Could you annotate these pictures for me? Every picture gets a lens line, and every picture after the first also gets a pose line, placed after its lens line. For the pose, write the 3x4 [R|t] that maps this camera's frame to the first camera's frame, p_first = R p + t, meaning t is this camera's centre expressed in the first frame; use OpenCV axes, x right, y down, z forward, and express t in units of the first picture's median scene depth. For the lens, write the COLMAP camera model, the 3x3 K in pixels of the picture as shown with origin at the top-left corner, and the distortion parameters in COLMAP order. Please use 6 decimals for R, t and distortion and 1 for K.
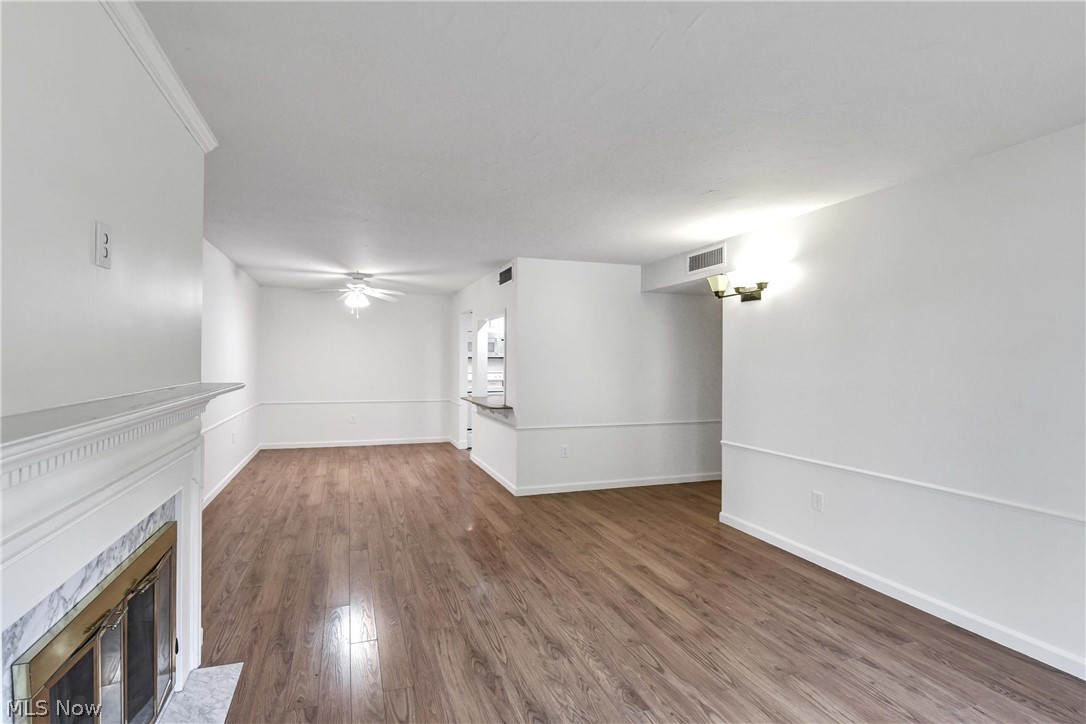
lens RADIAL K [[495.3, 0, 505.7], [0, 495.3, 364.5], [0, 0, 1]] dist [-0.000273, -0.011178]
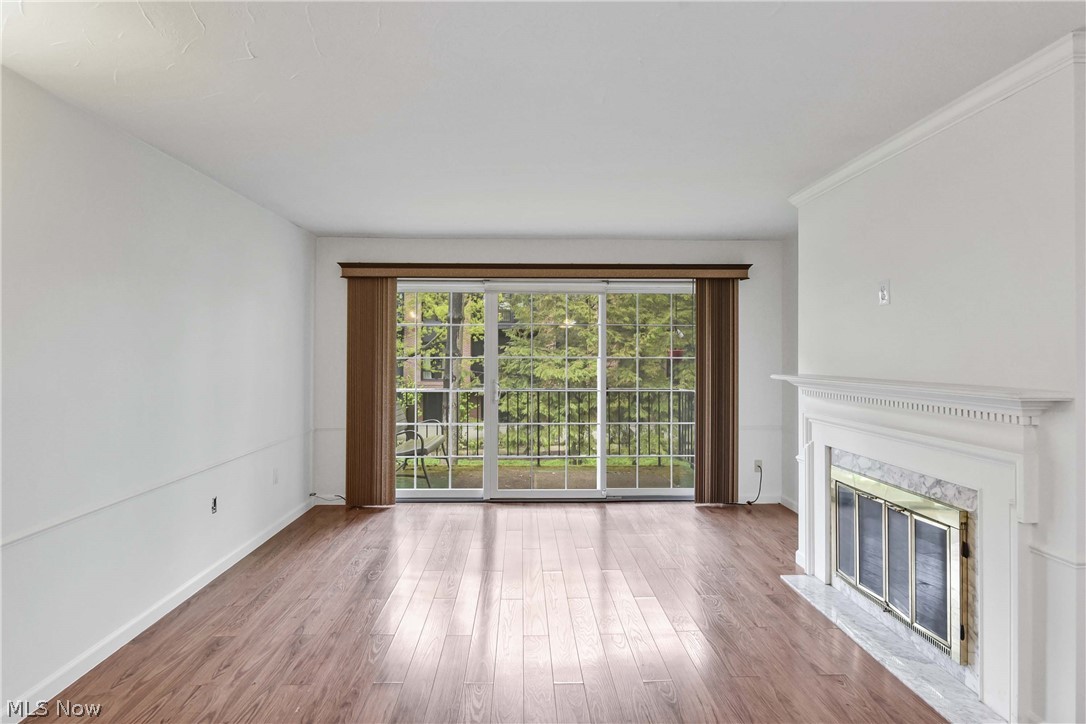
lens RADIAL K [[569.4, 0, 528.0], [0, 569.4, 349.2], [0, 0, 1]] dist [-0.001817, -0.001837]
pose [[-0.957731, -0.006284, 0.287597, -0.067077], [-0.005840, 0.999980, 0.002400, -0.014550], [-0.287606, 0.000619, -0.957749, 1.280741]]
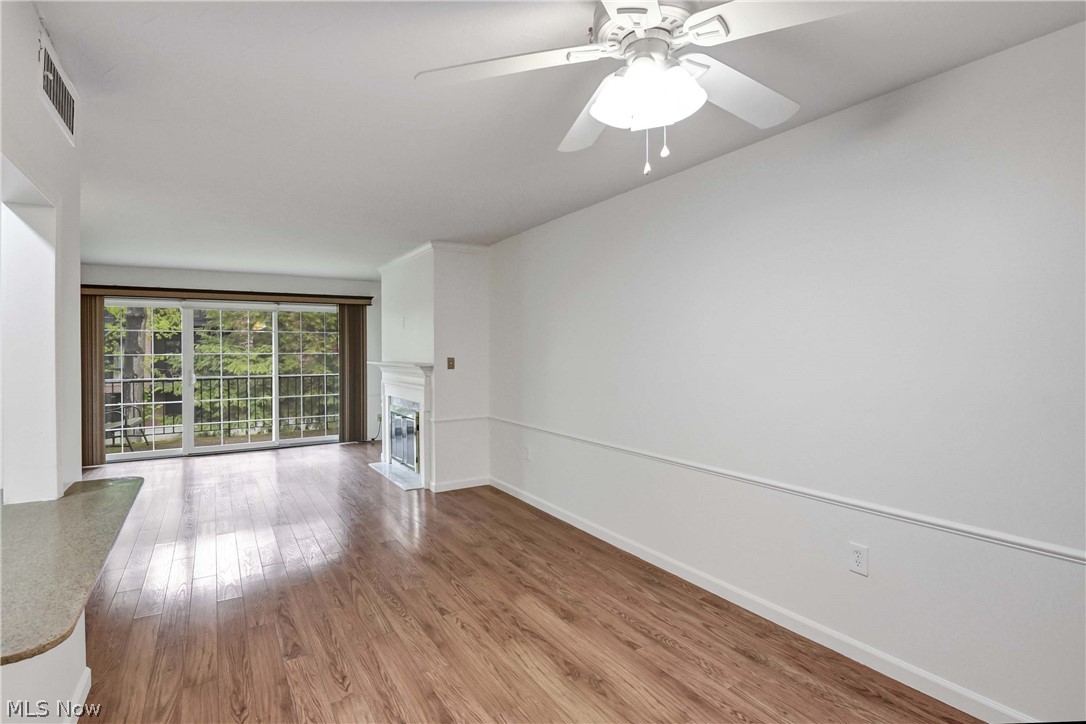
lens RADIAL K [[542.8, 0, 539.7], [0, 542.8, 352.4], [0, 0, 1]] dist [-0.002886, -0.000716]
pose [[-0.971887, -0.000193, -0.235448, -0.332476], [-0.003270, 0.999914, 0.012677, -0.025969], [0.235425, 0.013091, -0.971804, 2.118727]]
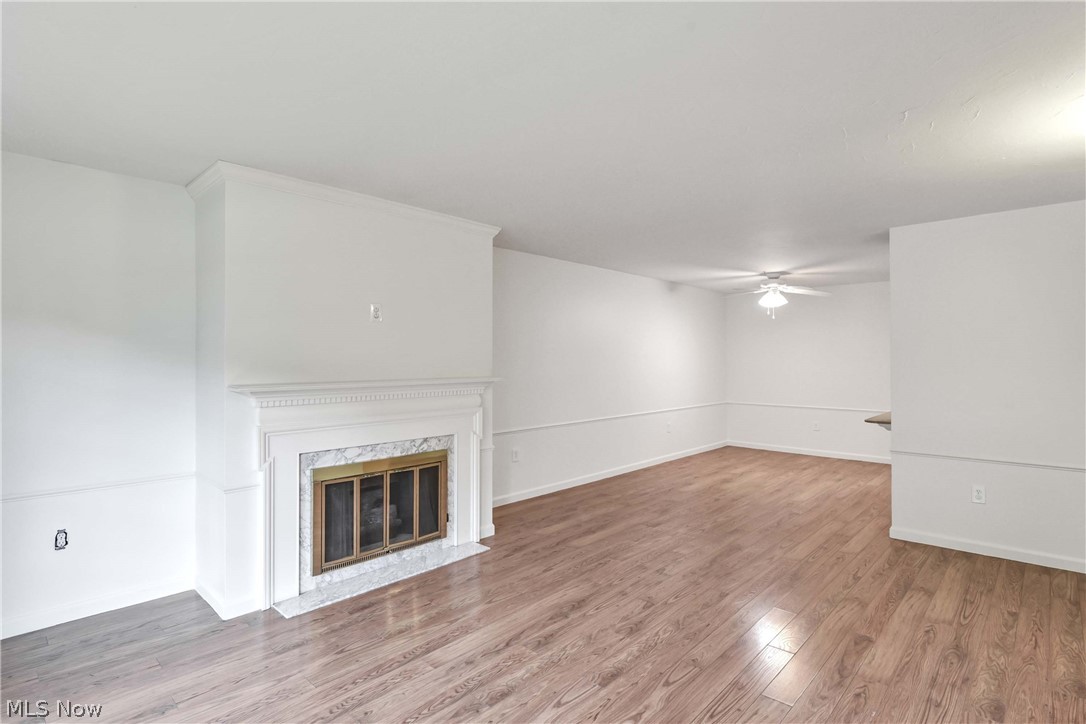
lens RADIAL K [[537.2, 0, 549.6], [0, 537.2, 360.5], [0, 0, 1]] dist [0.002020, -0.010680]
pose [[0.496681, -0.006955, -0.867906, 0.675544], [-0.003481, 0.999944, -0.010005, 0.000930], [0.867926, 0.007991, 0.496628, 0.170172]]
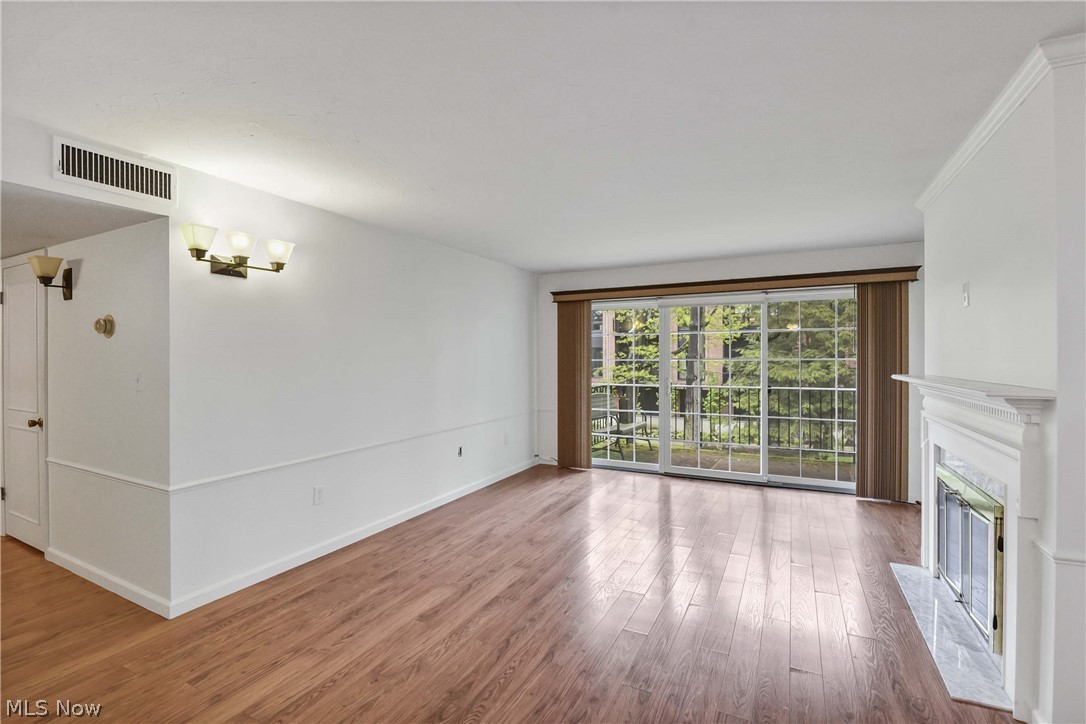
lens RADIAL K [[488.6, 0, 538.6], [0, 488.6, 359.1], [0, 0, 1]] dist [-0.002138, -0.010973]
pose [[-0.708851, -0.007173, 0.705322, -0.371876], [0.004772, 0.999877, 0.014963, -0.015476], [-0.705342, 0.013972, -0.708729, 1.298423]]
